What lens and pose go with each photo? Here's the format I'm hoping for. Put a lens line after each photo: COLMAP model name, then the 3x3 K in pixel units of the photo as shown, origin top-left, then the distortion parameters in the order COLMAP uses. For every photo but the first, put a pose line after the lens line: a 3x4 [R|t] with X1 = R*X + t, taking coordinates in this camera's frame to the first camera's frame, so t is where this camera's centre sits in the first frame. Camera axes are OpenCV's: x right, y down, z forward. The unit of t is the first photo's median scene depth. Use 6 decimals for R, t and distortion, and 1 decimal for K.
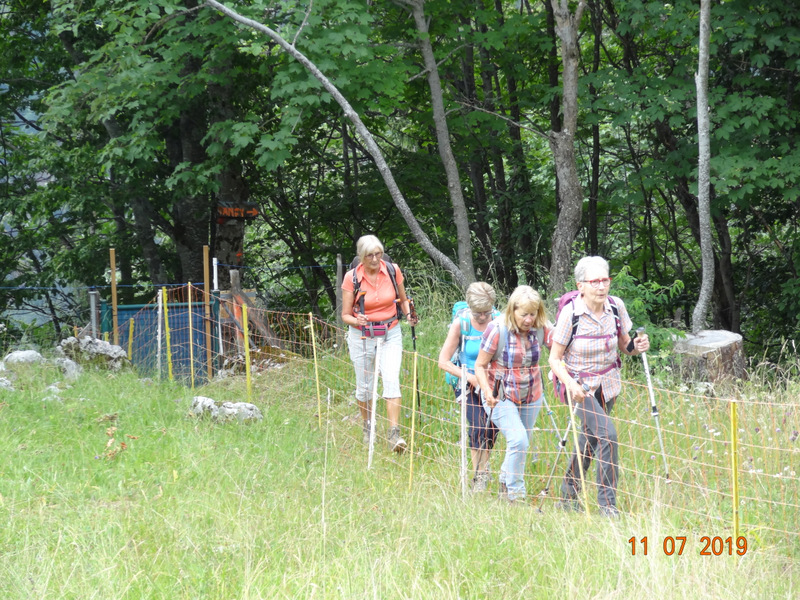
lens RADIAL K [[3512.9, 0, 401.3], [0, 3512.9, 293.7], [0, 0, 1]] dist [0.595765, 0.000000]
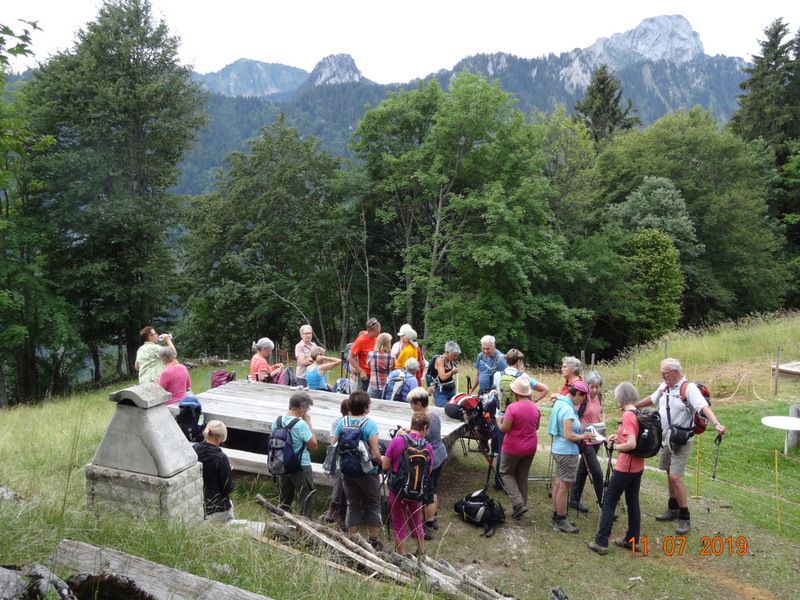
lens RADIAL K [[921.2, 0, 399.4], [0, 921.2, 300.4], [0, 0, 1]] dist [0.014513, 0.000000]
pose [[0.993714, 0.015961, 0.110808, -0.025942], [-0.009337, 0.998152, -0.060043, 0.006806], [-0.111561, 0.058631, 0.992026, -0.423108]]
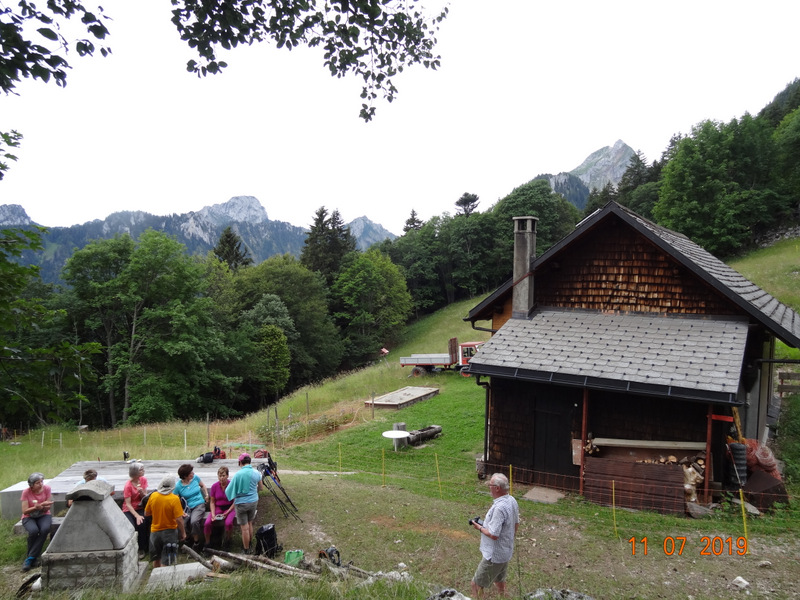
lens RADIAL K [[557.5, 0, 398.7], [0, 557.5, 298.9], [0, 0, 1]] dist [0.000180, 0.015721]
pose [[0.795442, 0.010895, 0.605931, -0.100083], [0.100545, 0.983609, -0.149679, -0.008655], [-0.597630, 0.179984, 0.781309, -0.407345]]
